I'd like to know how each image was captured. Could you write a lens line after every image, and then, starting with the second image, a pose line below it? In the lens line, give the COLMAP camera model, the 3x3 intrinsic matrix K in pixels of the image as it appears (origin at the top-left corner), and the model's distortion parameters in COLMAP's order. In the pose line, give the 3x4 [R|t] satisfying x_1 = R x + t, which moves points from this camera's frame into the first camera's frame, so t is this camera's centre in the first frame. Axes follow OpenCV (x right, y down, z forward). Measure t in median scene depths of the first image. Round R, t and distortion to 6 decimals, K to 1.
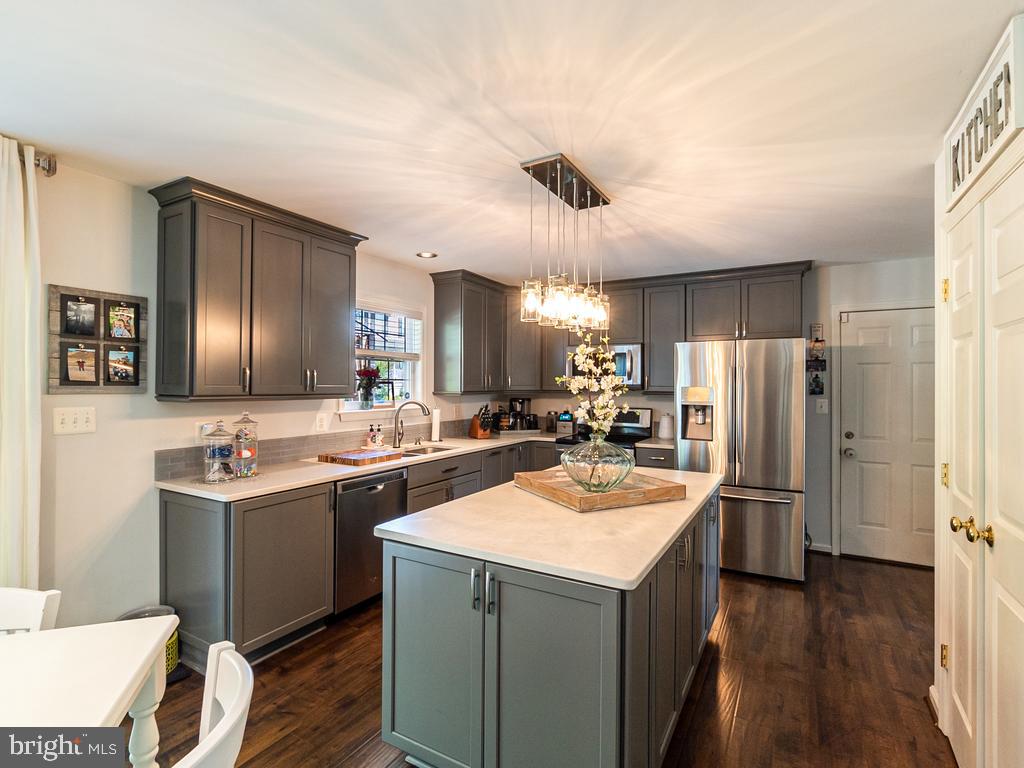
lens RADIAL K [[504.3, 0, 498.8], [0, 504.3, 384.2], [0, 0, 1]] dist [-0.002185, 0.000821]
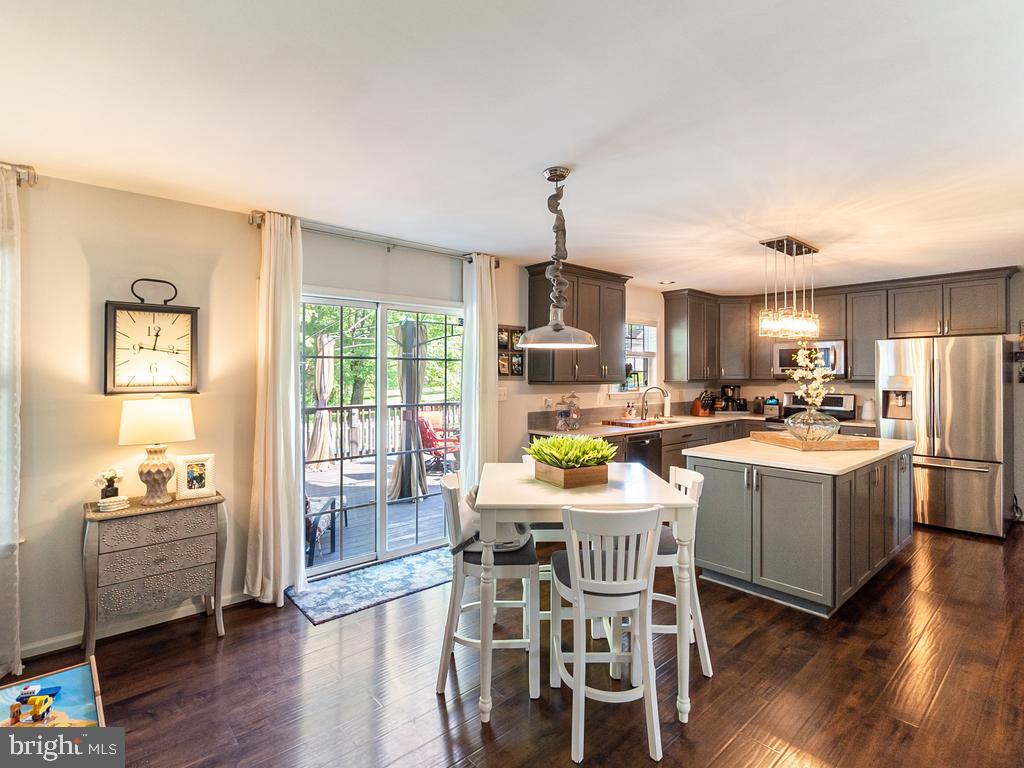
lens RADIAL K [[504.3, 0, 505.4], [0, 504.3, 371.8], [0, 0, 1]] dist [-0.002185, 0.000821]
pose [[0.950018, -0.004580, -0.312163, -0.139116], [0.003019, 0.999980, -0.005485, -0.001192], [0.312182, 0.004269, 0.950013, -0.494981]]
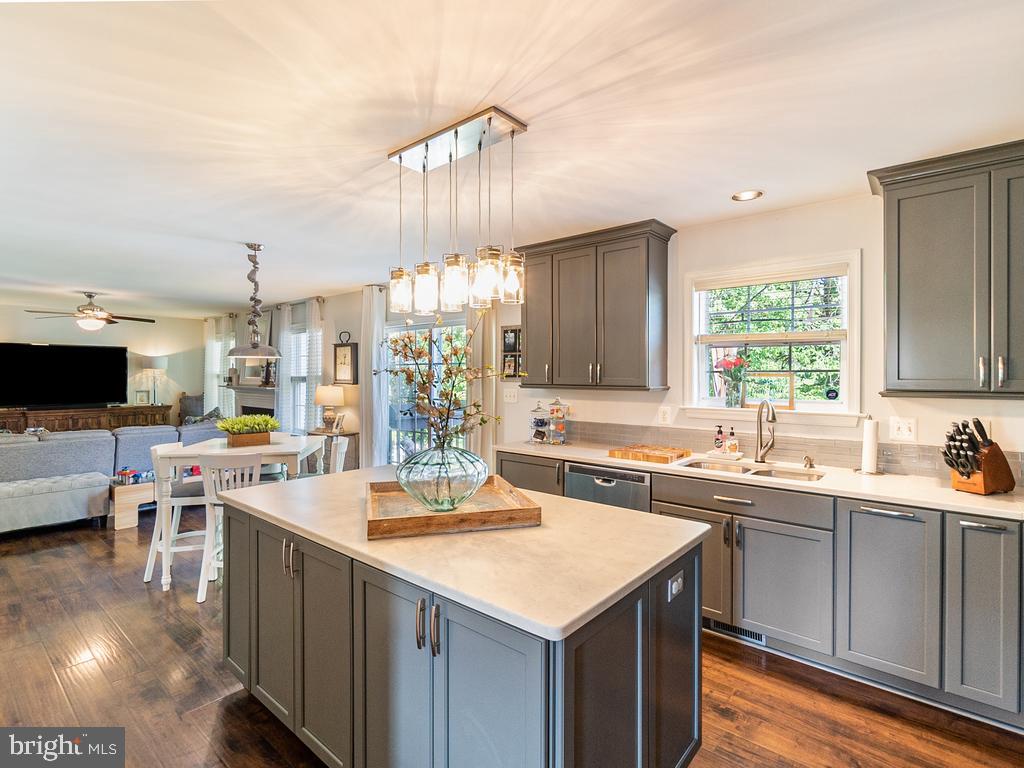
lens RADIAL K [[504.3, 0, 515.2], [0, 504.3, 378.6], [0, 0, 1]] dist [-0.002185, 0.000821]
pose [[-0.163473, 0.002987, -0.986543, 0.634245], [-0.003511, 0.999987, 0.003609, 0.000674], [0.986542, 0.004053, -0.163460, 0.816095]]
